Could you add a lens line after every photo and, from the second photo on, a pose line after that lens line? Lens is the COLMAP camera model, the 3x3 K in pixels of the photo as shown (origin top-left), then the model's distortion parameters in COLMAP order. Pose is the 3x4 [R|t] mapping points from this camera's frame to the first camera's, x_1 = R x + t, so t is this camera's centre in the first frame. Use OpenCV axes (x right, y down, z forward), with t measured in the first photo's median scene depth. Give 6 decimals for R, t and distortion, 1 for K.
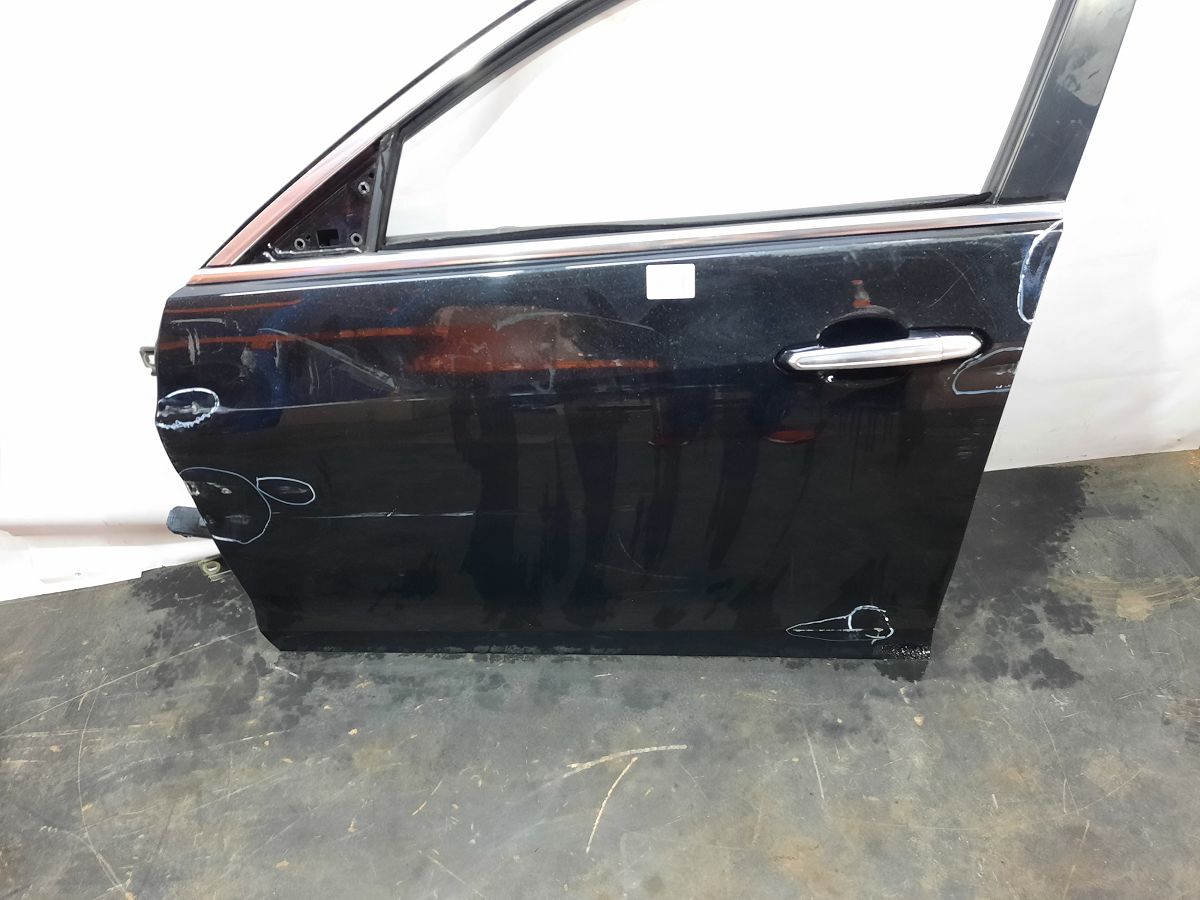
lens RADIAL K [[918.0, 0, 600.0], [0, 918.0, 450.0], [0, 0, 1]] dist [0.082202, -0.086891]
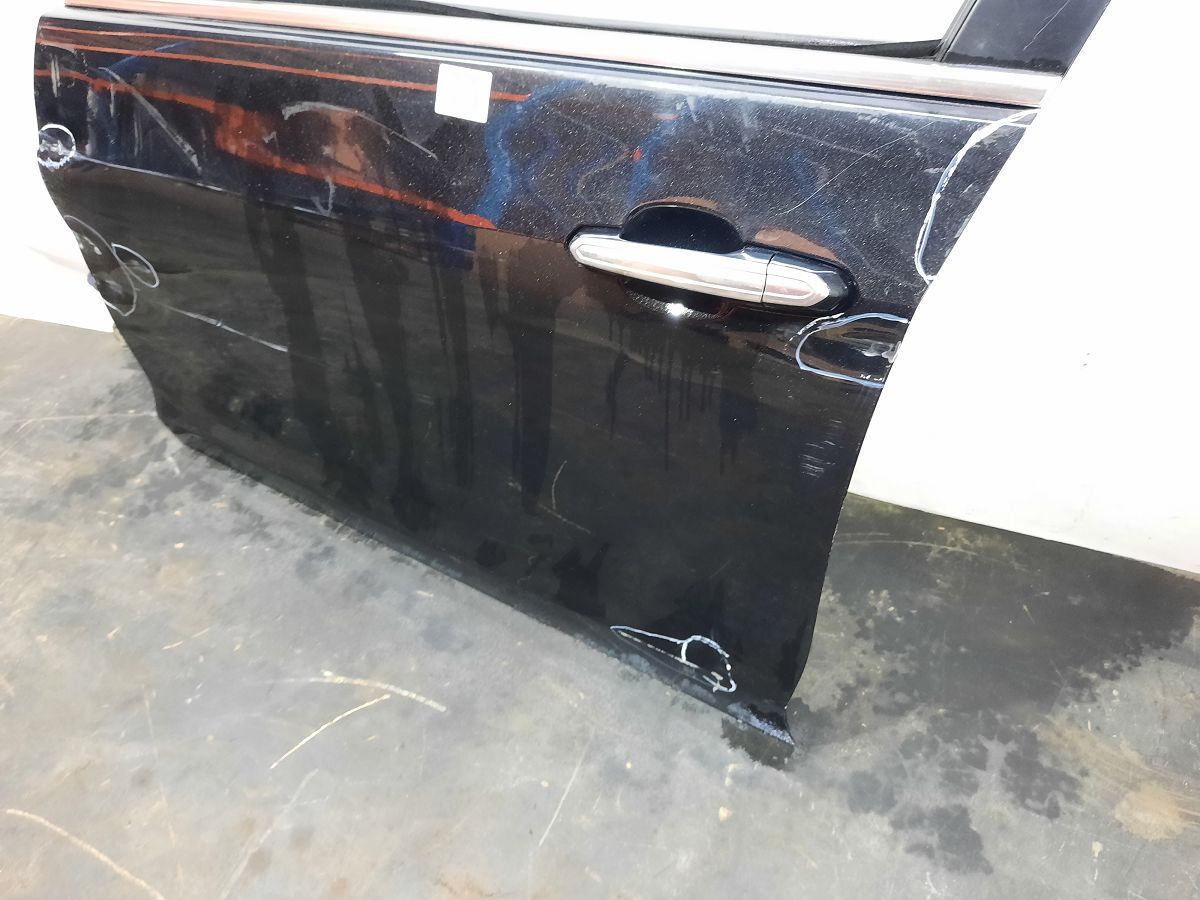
lens RADIAL K [[914.5, 0, 600.0], [0, 914.5, 450.0], [0, 0, 1]] dist [0.041261, -0.036497]
pose [[0.878267, 0.327408, -0.348498, 0.403144], [-0.295124, 0.944595, 0.143674, -0.046066], [0.376230, -0.023334, 0.926233, 0.306053]]
